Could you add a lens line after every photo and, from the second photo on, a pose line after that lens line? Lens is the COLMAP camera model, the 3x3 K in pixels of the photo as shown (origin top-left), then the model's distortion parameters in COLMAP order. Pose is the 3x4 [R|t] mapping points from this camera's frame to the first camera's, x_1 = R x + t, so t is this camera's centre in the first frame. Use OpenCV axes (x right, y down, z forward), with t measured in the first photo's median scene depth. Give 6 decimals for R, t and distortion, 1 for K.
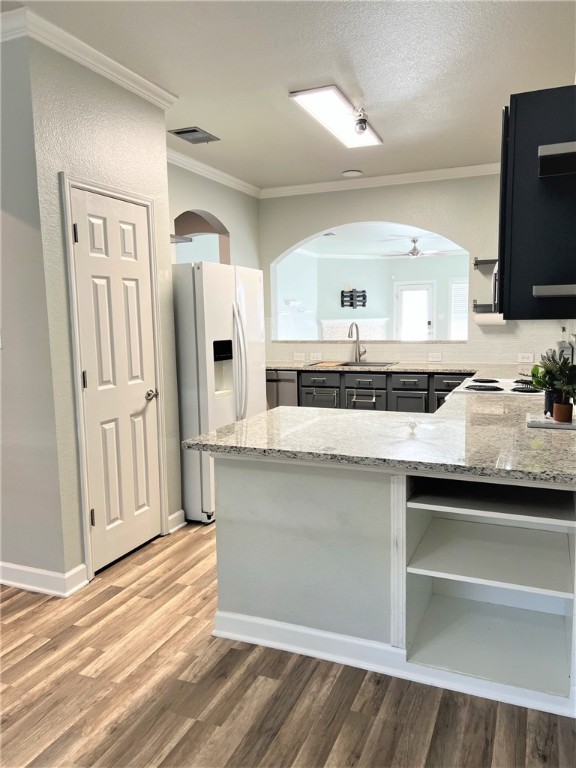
lens RADIAL K [[578.6, 0, 298.2], [0, 578.6, 388.2], [0, 0, 1]] dist [0.084171, -0.093989]
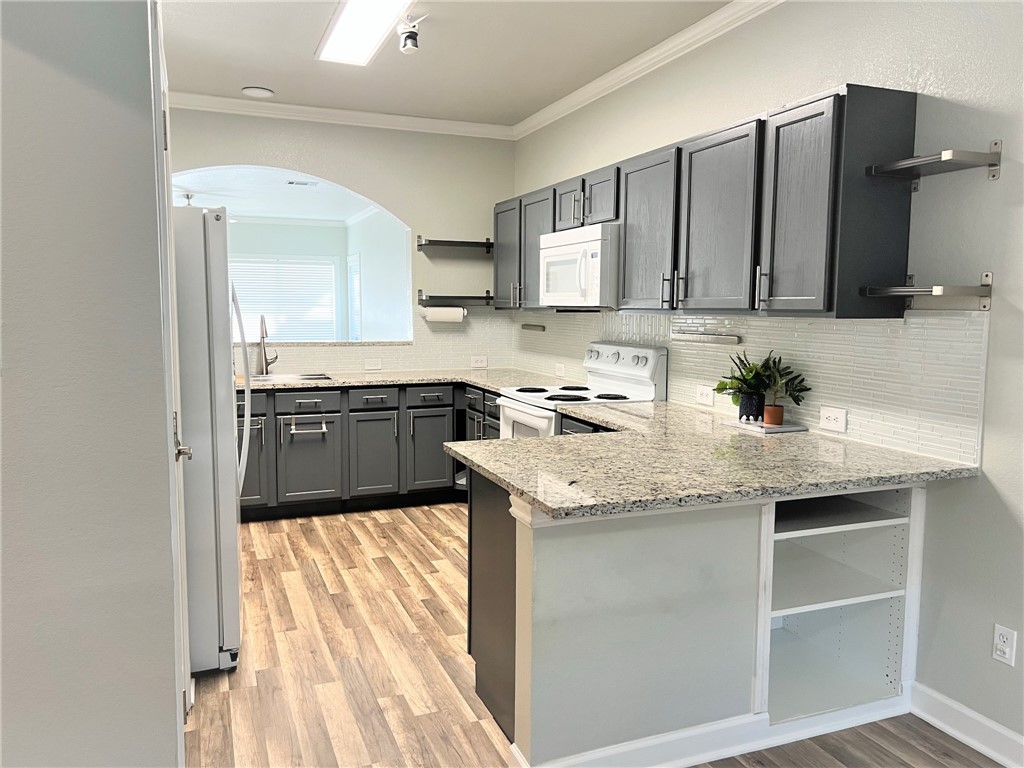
lens RADIAL K [[762.9, 0, 514.5], [0, 762.9, 388.6], [0, 0, 1]] dist [0.082104, -0.086937]
pose [[0.710368, -0.055729, 0.701621, -0.659829], [0.068844, 0.997582, 0.009535, -0.038603], [-0.700456, 0.041529, 0.712486, 0.360613]]
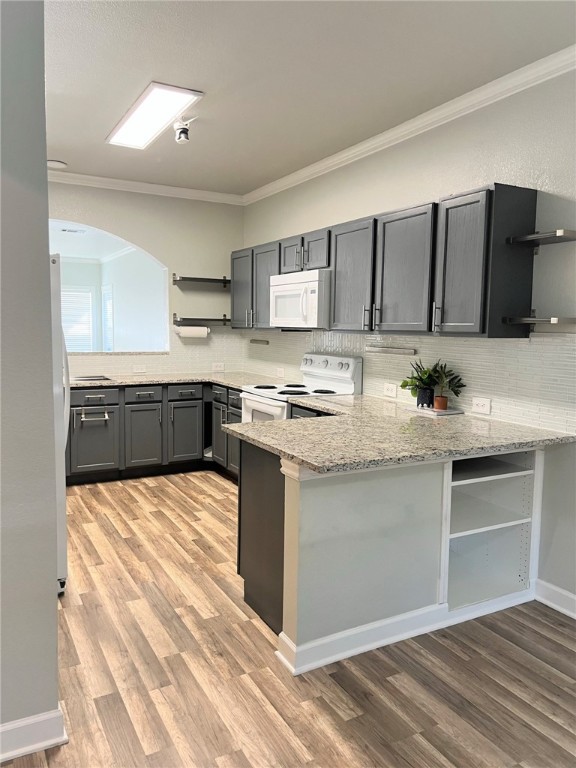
lens RADIAL K [[572.2, 0, 288.0], [0, 572.2, 384.0], [0, 0, 1]] dist [0.082104, -0.086937]
pose [[0.620057, -0.054613, 0.782654, -0.772272], [0.071572, 0.997352, 0.012892, -0.043784], [-0.781285, 0.048022, 0.622324, 0.384494]]
